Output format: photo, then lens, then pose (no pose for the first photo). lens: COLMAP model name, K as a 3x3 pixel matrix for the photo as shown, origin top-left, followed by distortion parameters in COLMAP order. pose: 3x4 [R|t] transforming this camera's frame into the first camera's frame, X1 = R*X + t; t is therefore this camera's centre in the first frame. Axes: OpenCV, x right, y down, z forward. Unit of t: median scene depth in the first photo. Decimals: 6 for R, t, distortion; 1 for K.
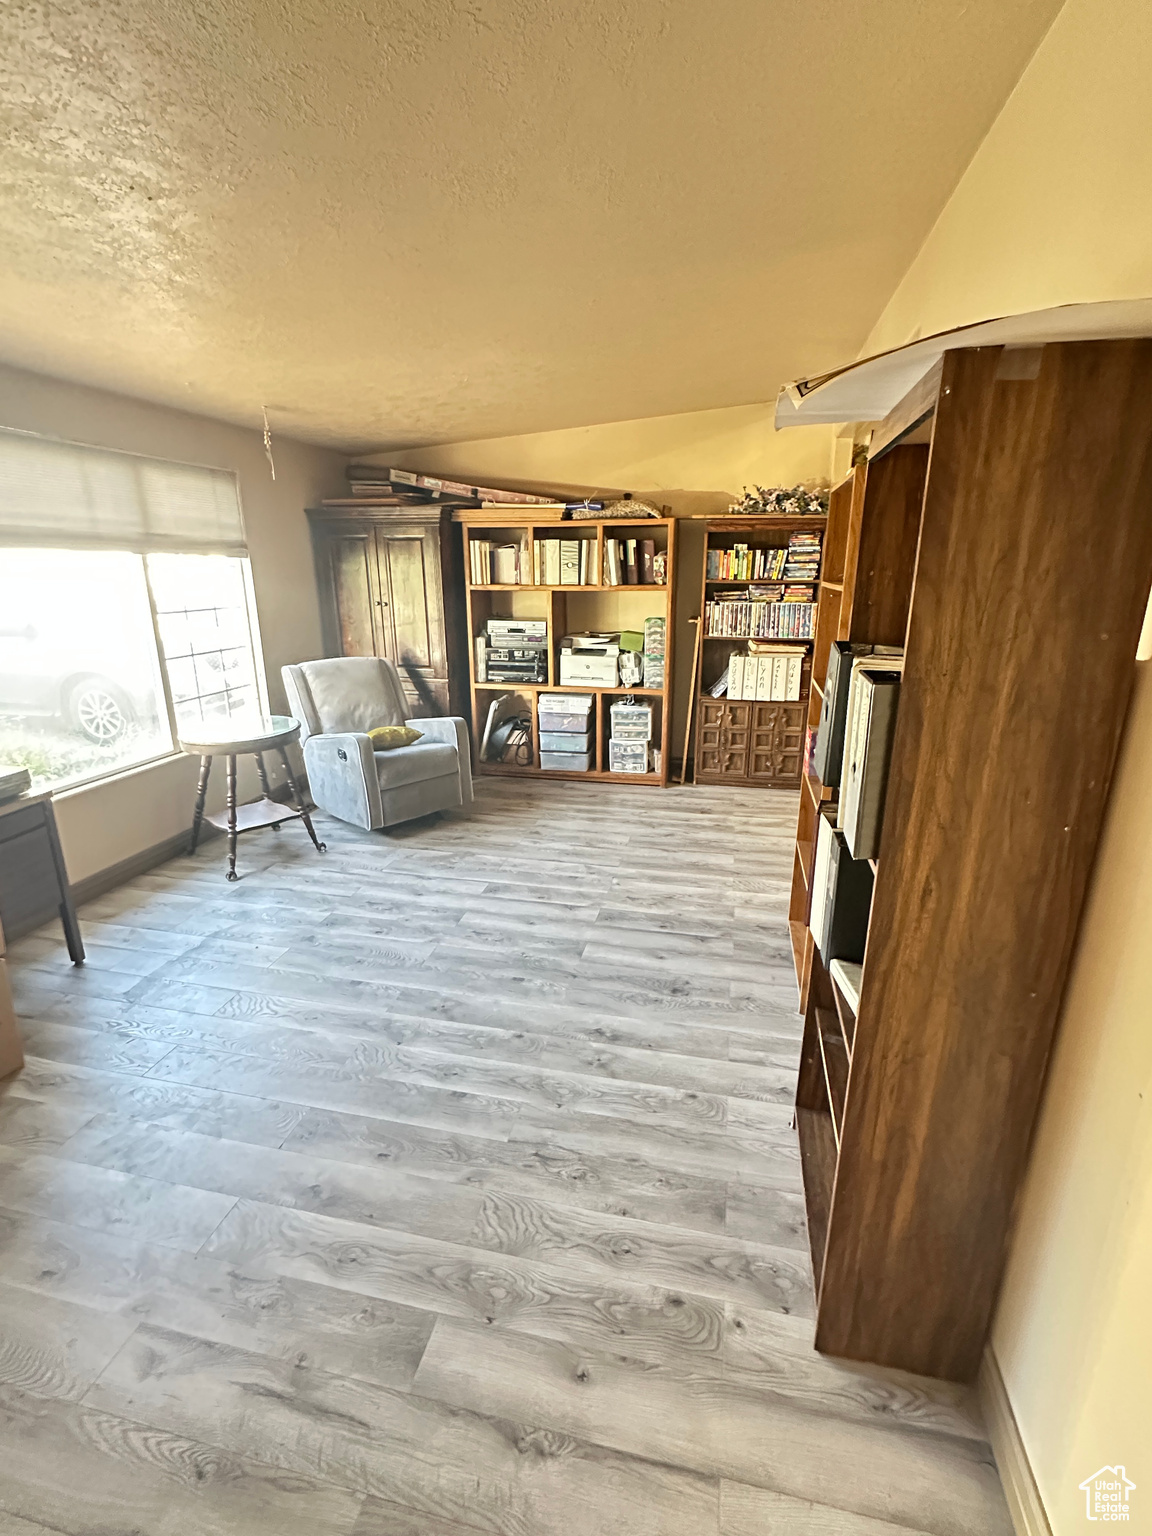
lens RADIAL K [[711.7, 0, 579.5], [0, 711.7, 746.1], [0, 0, 1]] dist [-0.004234, 0.000345]
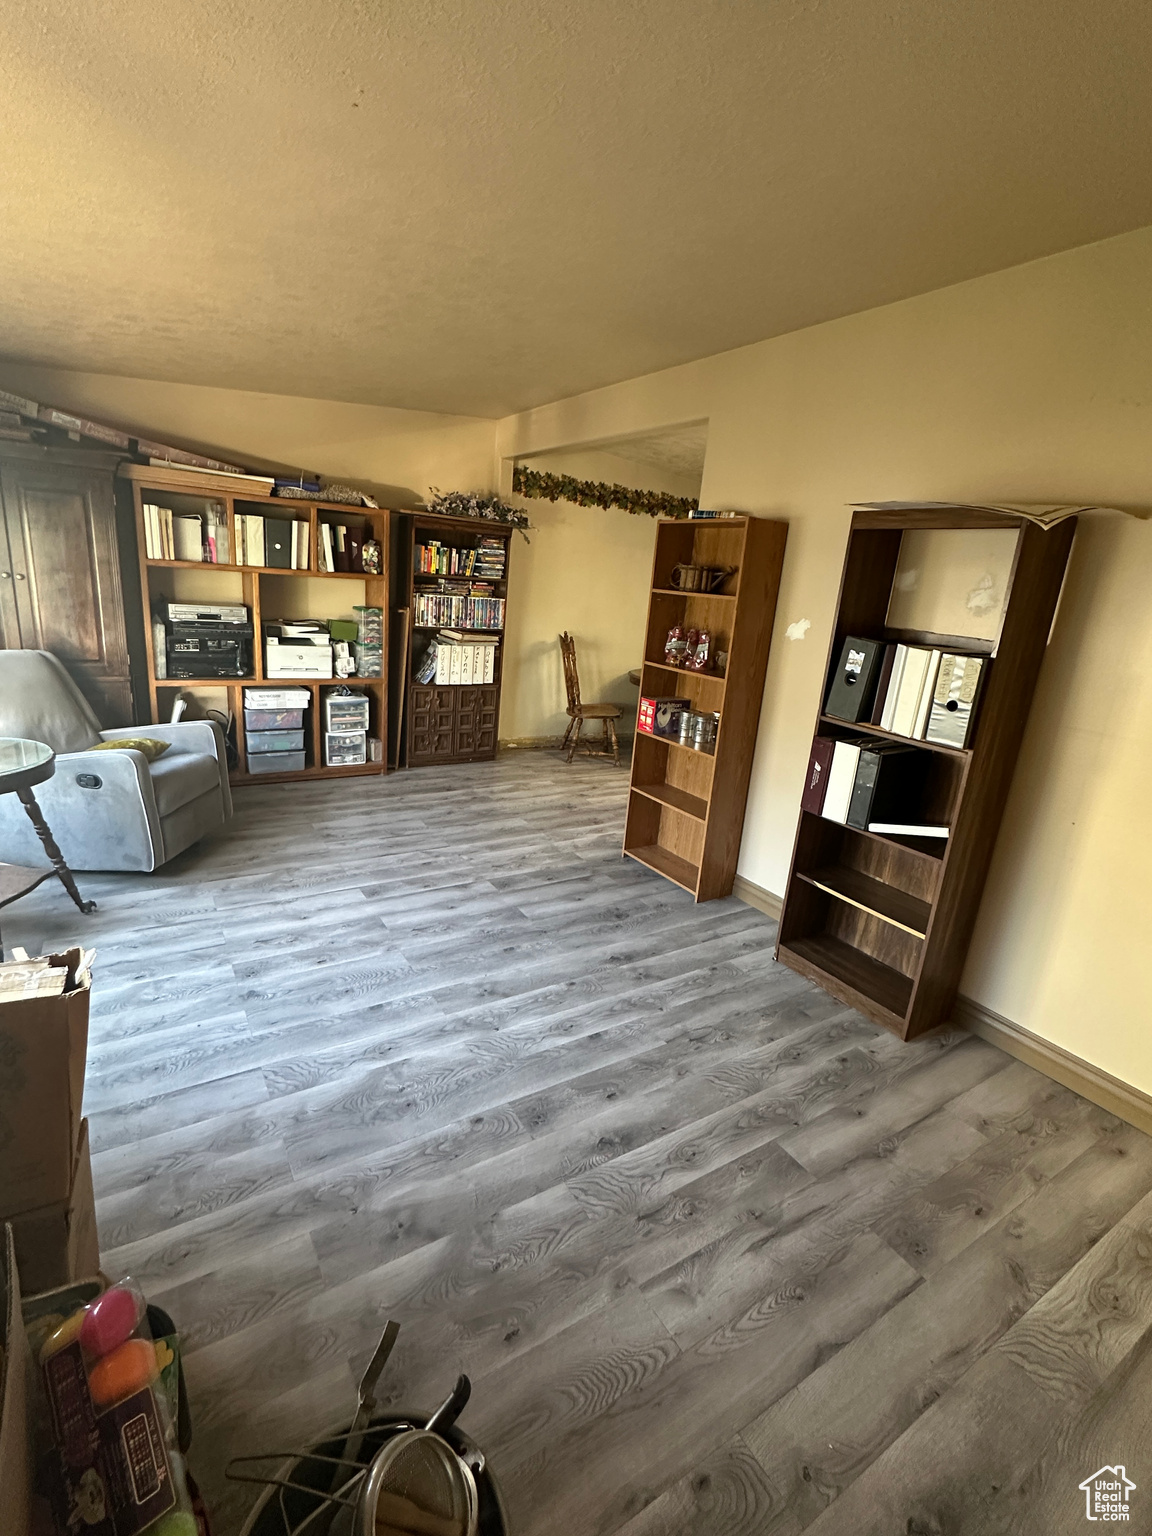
lens RADIAL K [[711.7, 0, 574.9], [0, 711.7, 742.1], [0, 0, 1]] dist [-0.004234, 0.000345]
pose [[0.699582, -0.103663, 0.706993, -0.491427], [0.094771, 0.994141, 0.051988, -0.018585], [-0.708239, 0.030633, 0.705308, 0.110204]]
